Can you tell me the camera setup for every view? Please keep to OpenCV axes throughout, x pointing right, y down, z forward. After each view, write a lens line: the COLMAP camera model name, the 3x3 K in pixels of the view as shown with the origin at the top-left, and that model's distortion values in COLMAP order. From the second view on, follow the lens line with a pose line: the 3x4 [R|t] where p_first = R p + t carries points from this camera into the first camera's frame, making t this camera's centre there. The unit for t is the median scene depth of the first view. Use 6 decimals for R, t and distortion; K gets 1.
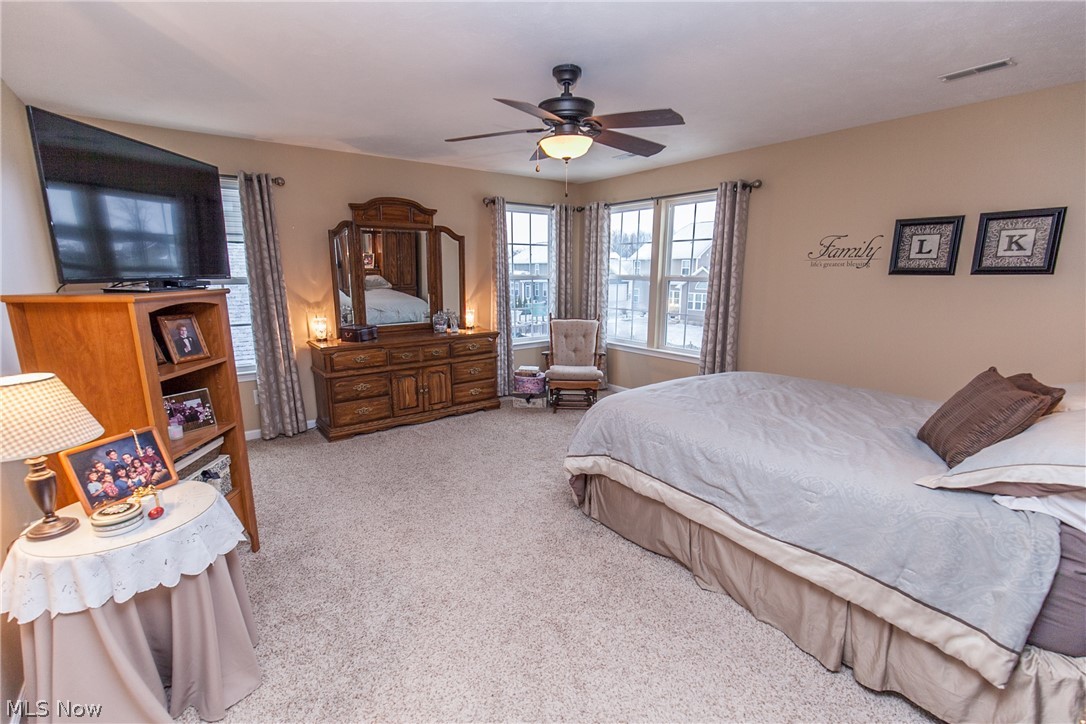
lens RADIAL K [[489.4, 0, 545.0], [0, 489.4, 373.4], [0, 0, 1]] dist [0.007849, -0.002800]
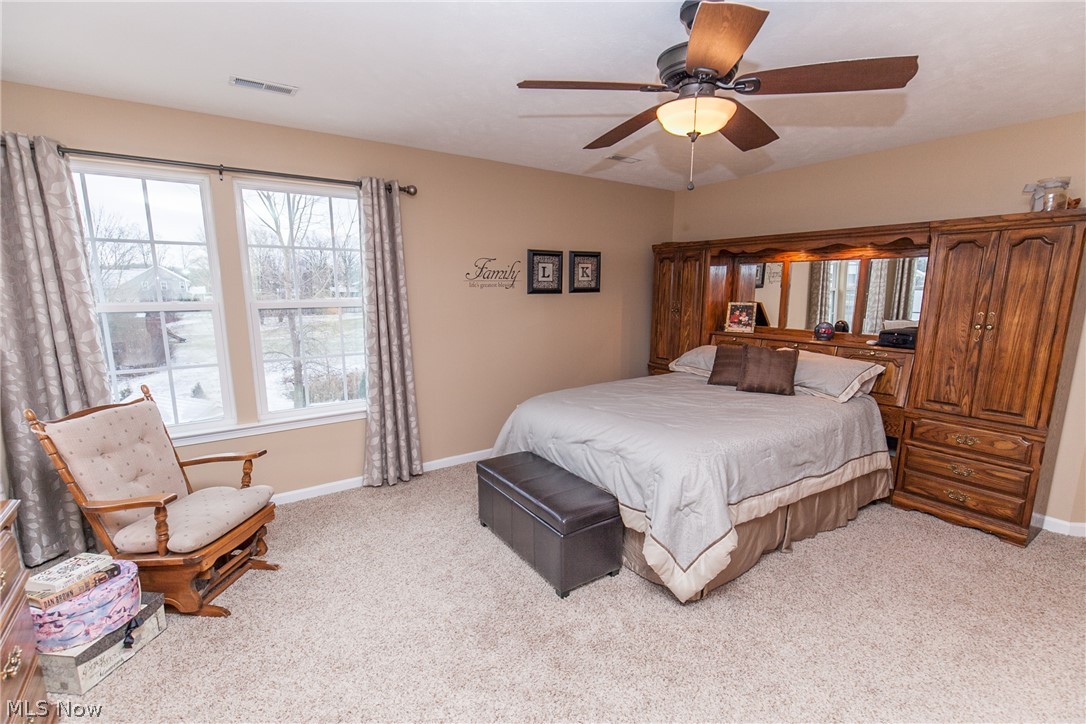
lens RADIAL K [[489.4, 0, 545.0], [0, 489.4, 373.4], [0, 0, 1]] dist [0.007849, -0.002800]
pose [[0.037475, -0.174423, 0.983957, -0.550717], [0.212206, 0.963581, 0.162729, -0.210522], [-0.976506, 0.202703, 0.073124, 0.959467]]
